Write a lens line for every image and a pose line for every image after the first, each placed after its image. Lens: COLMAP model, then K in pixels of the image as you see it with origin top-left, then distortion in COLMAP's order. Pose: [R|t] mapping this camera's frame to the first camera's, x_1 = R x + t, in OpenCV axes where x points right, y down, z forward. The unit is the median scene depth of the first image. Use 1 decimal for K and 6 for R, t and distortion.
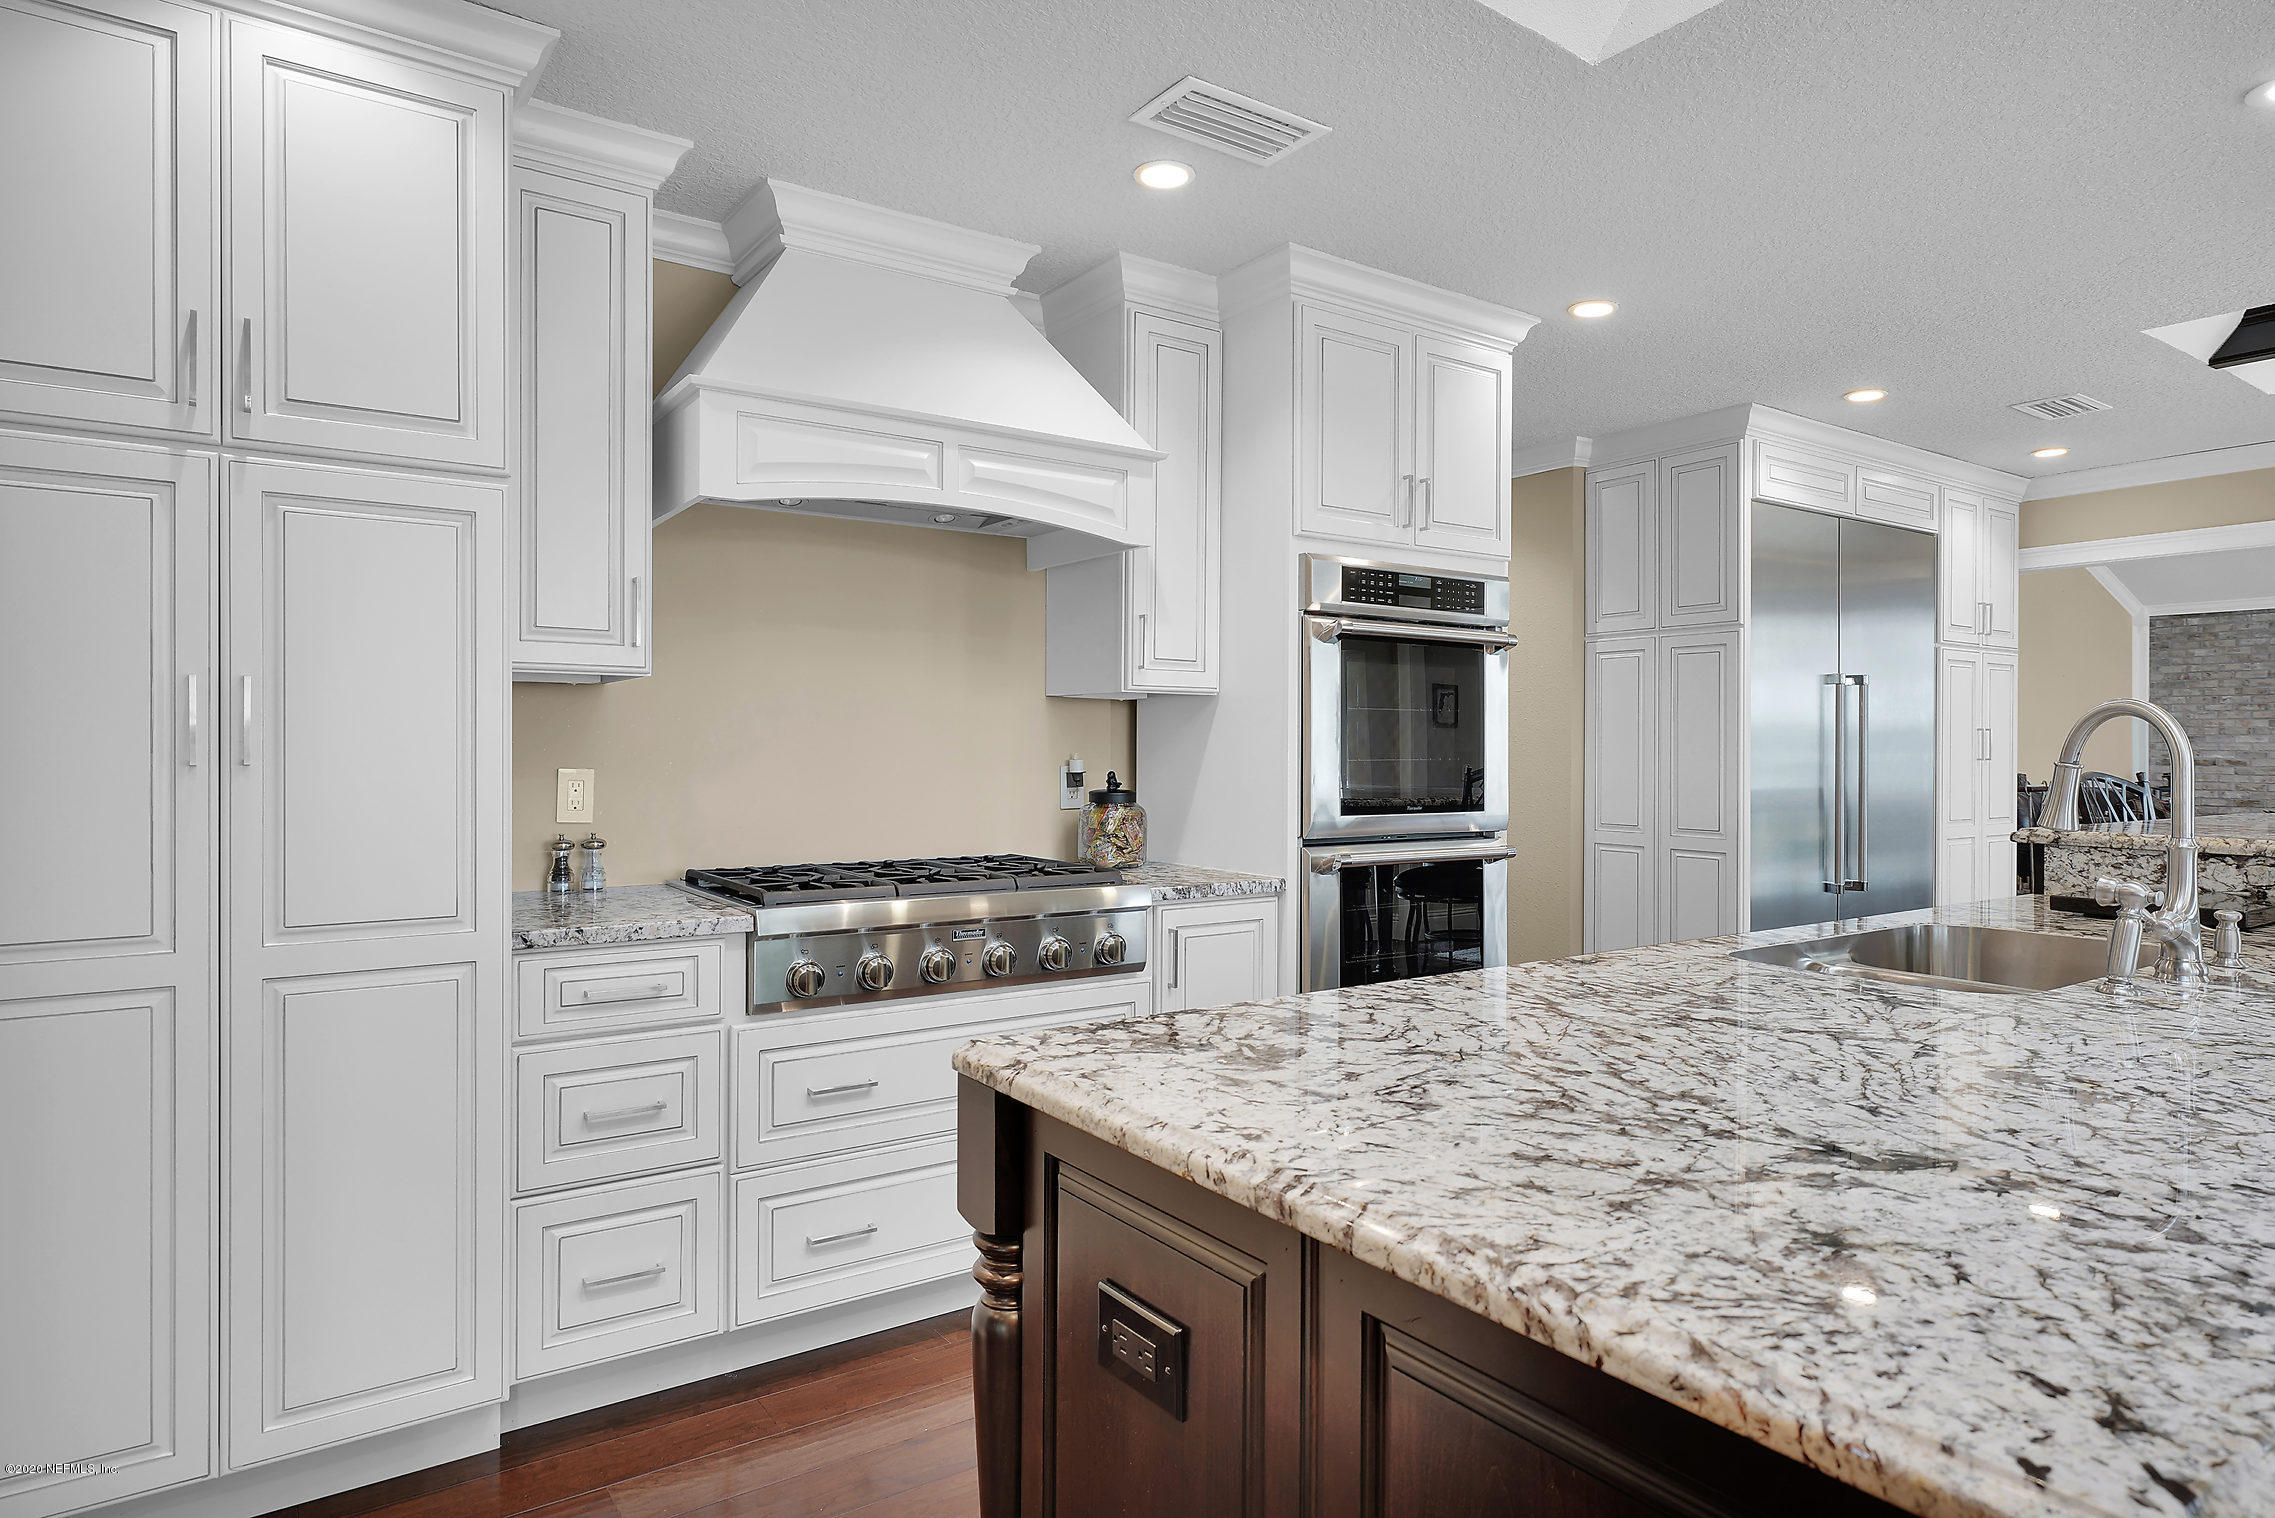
lens RADIAL K [[1303.5, 0, 1131.3], [0, 1303.5, 751.7], [0, 0, 1]] dist [0.003009, -0.000976]
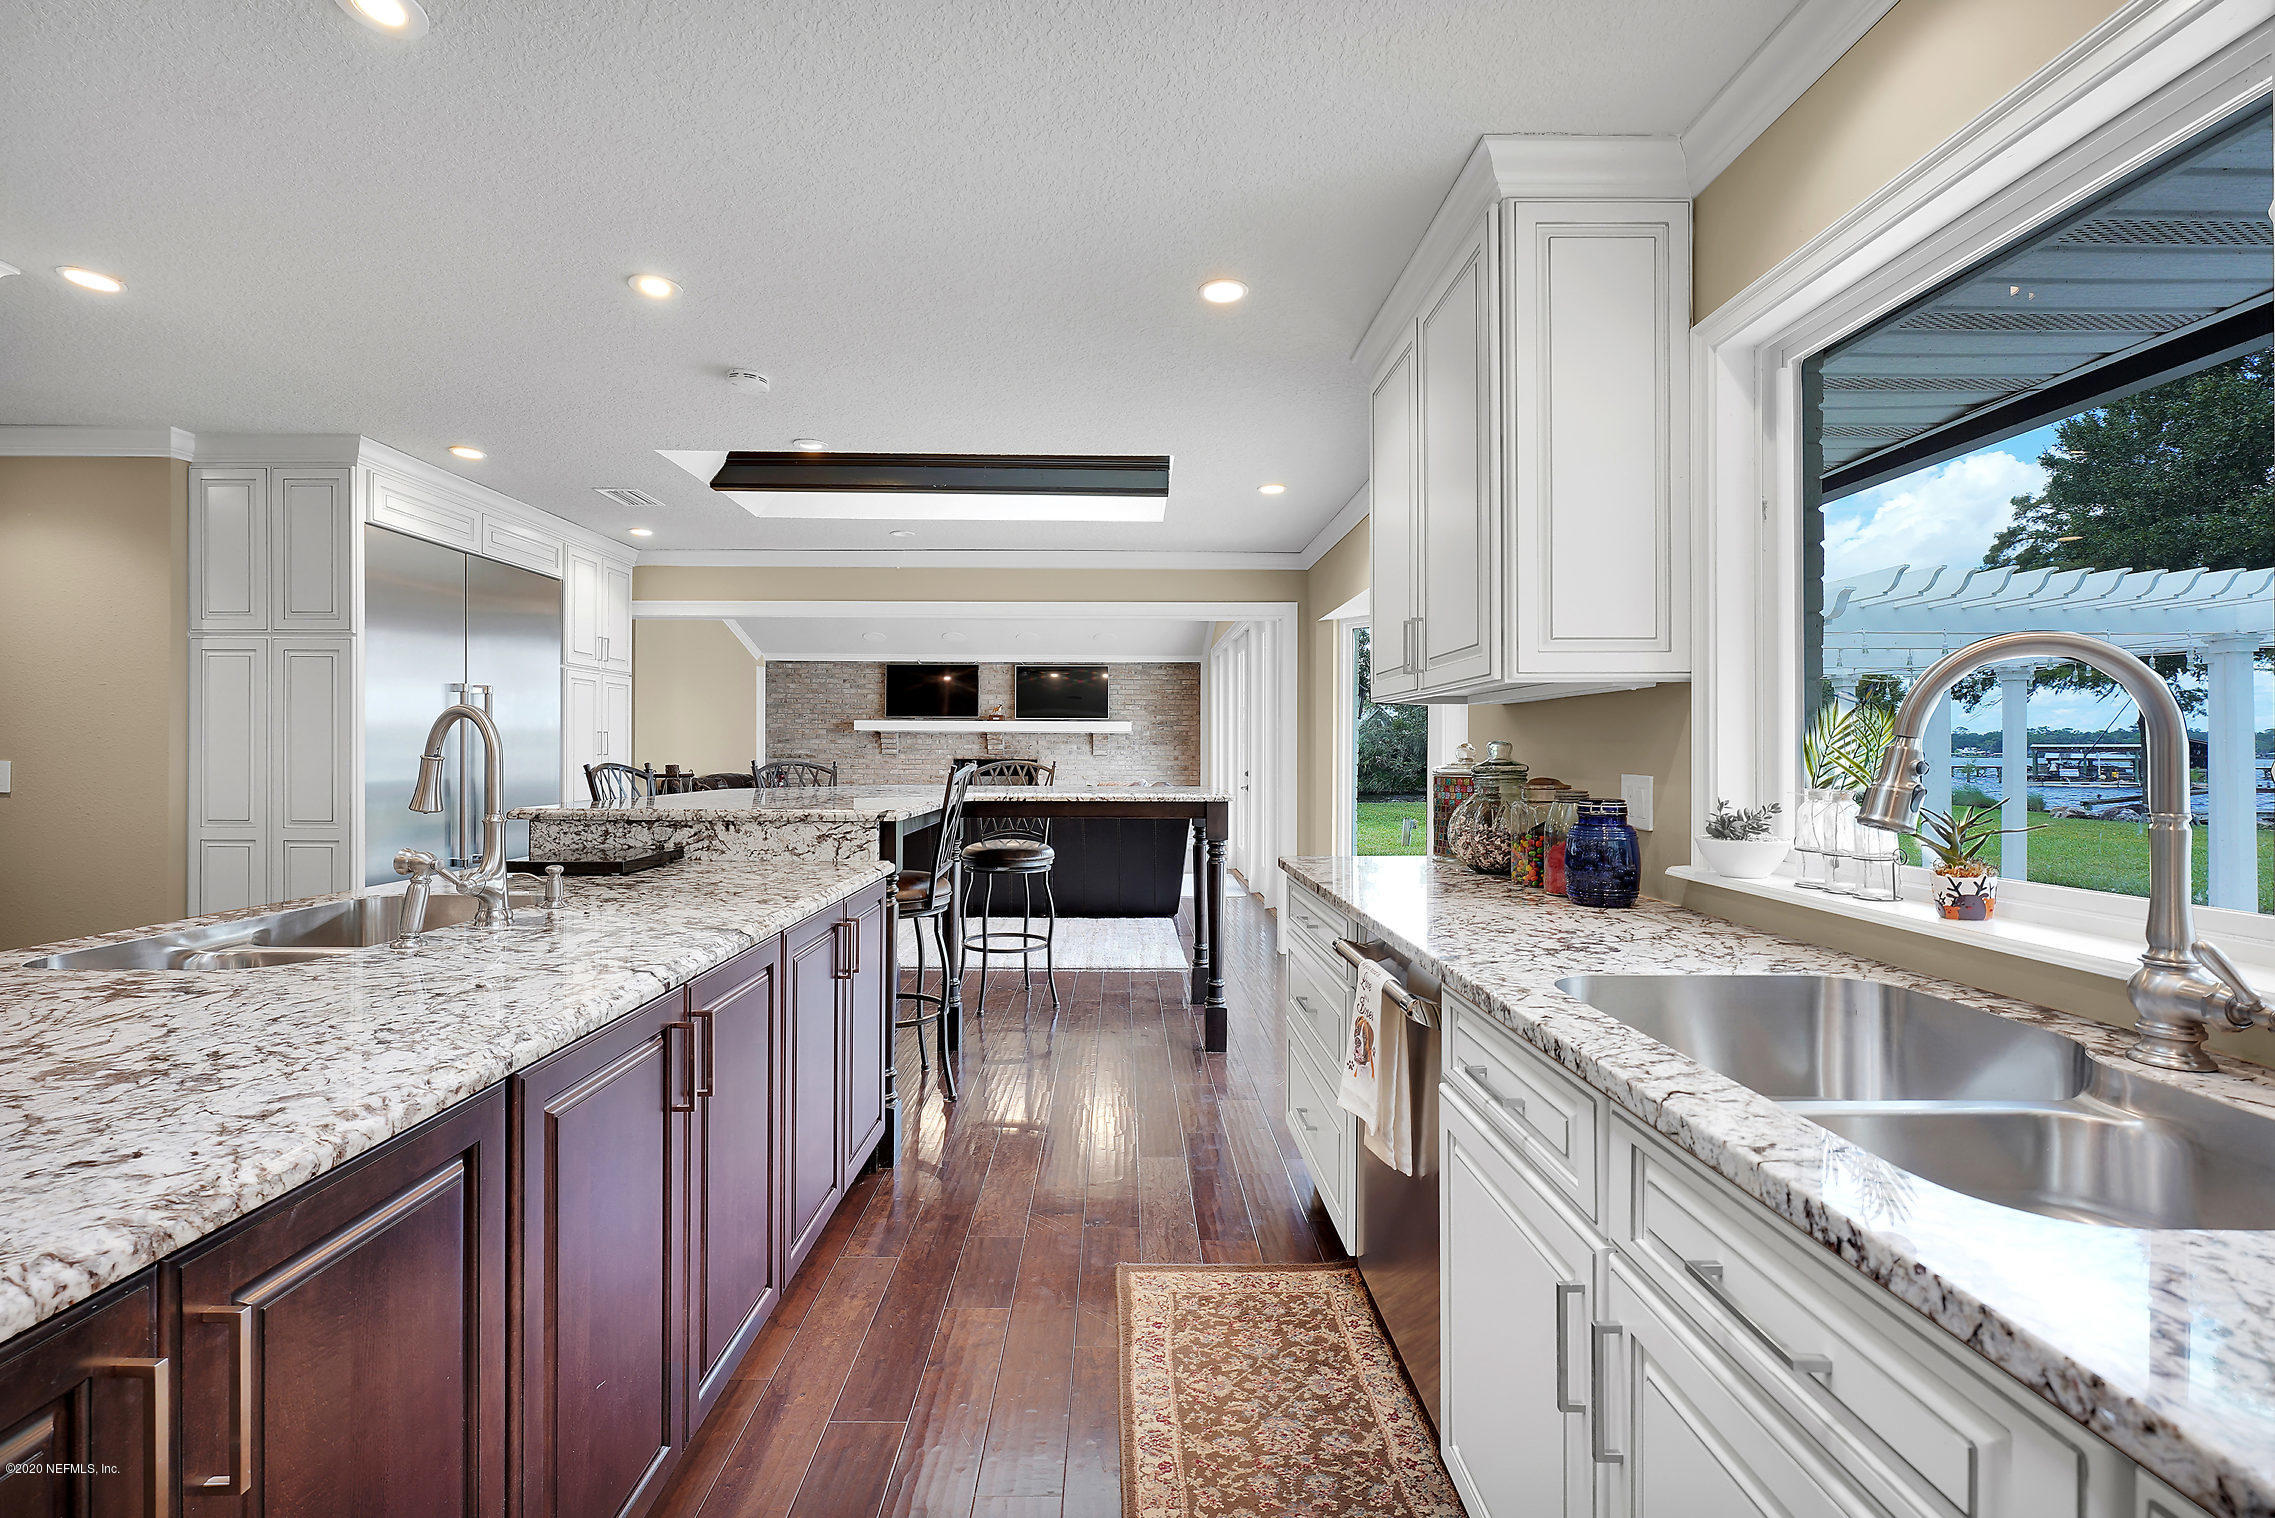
lens RADIAL K [[1002.3, 0, 1130.8], [0, 1002.3, 752.5], [0, 0, 1]] dist [0.003915, 0.000320]
pose [[0.562254, -0.002410, 0.826961, 0.540901], [0.000234, 0.999996, 0.002755, 0.005762], [-0.826965, -0.001356, 0.562252, -0.106492]]
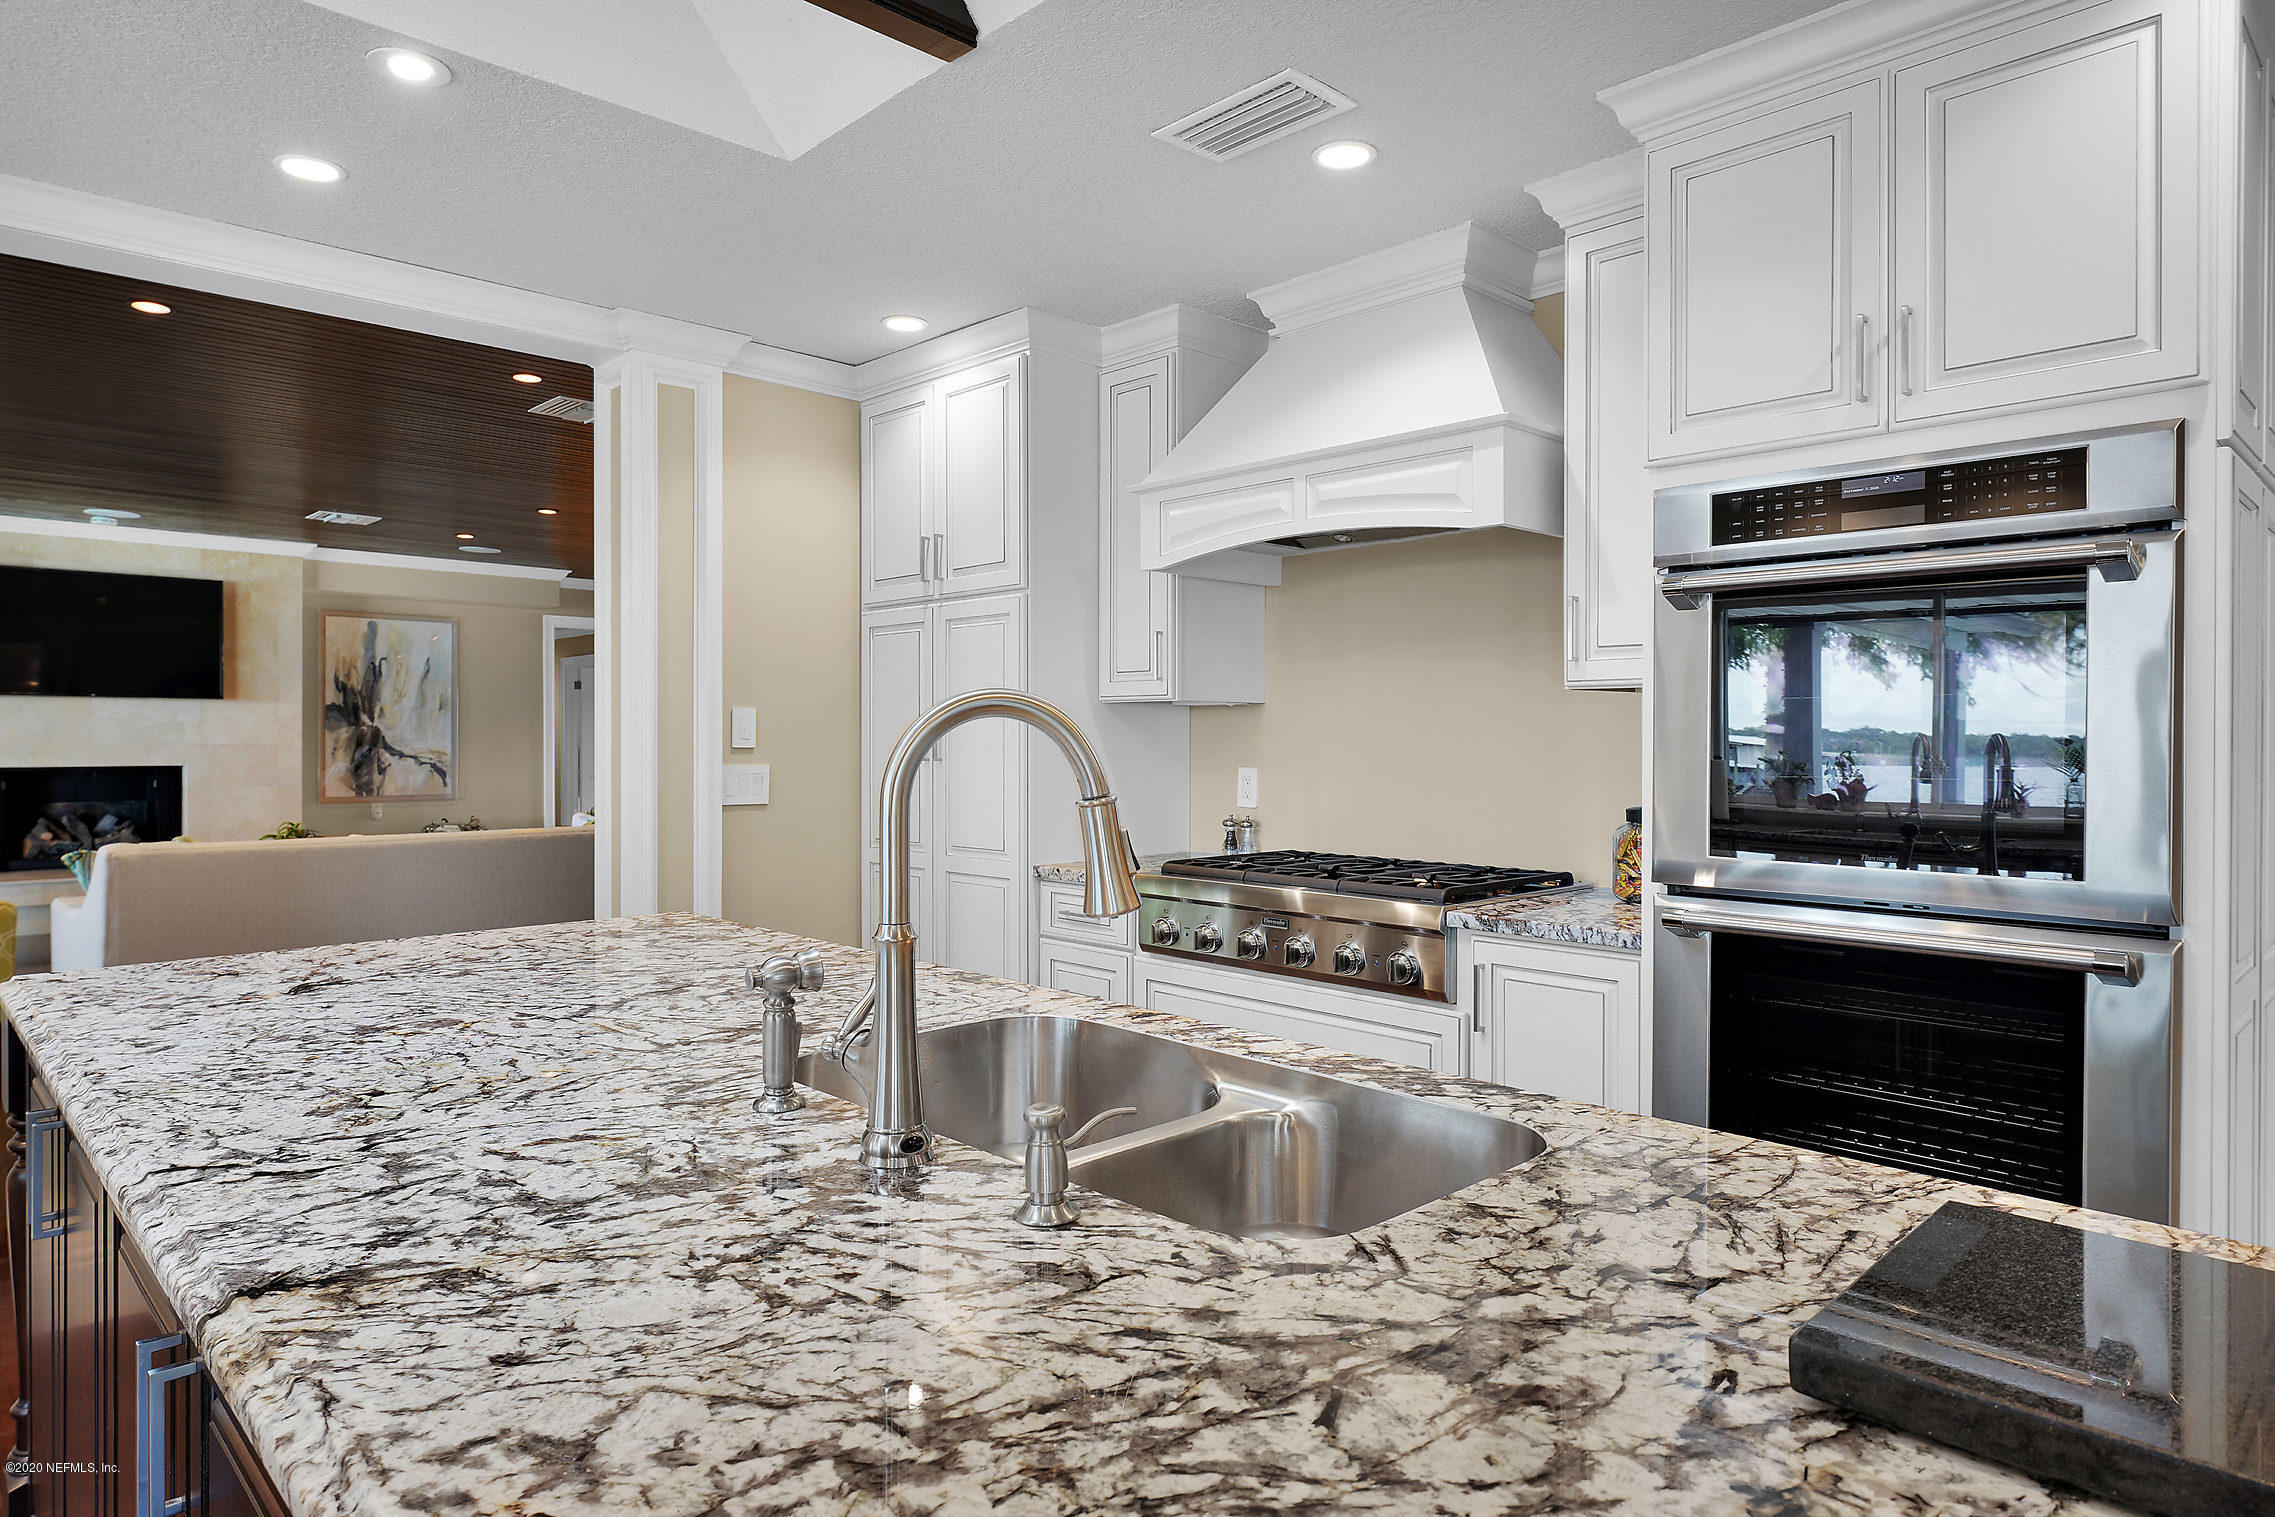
lens RADIAL K [[1303.5, 0, 1138.1], [0, 1303.5, 747.6], [0, 0, 1]] dist [0.003009, -0.000976]
pose [[0.166773, 0.000120, -0.985995, 5.686642], [-0.007918, 0.999968, -0.001217, -0.041186], [0.985963, 0.008010, 0.166769, 4.234688]]
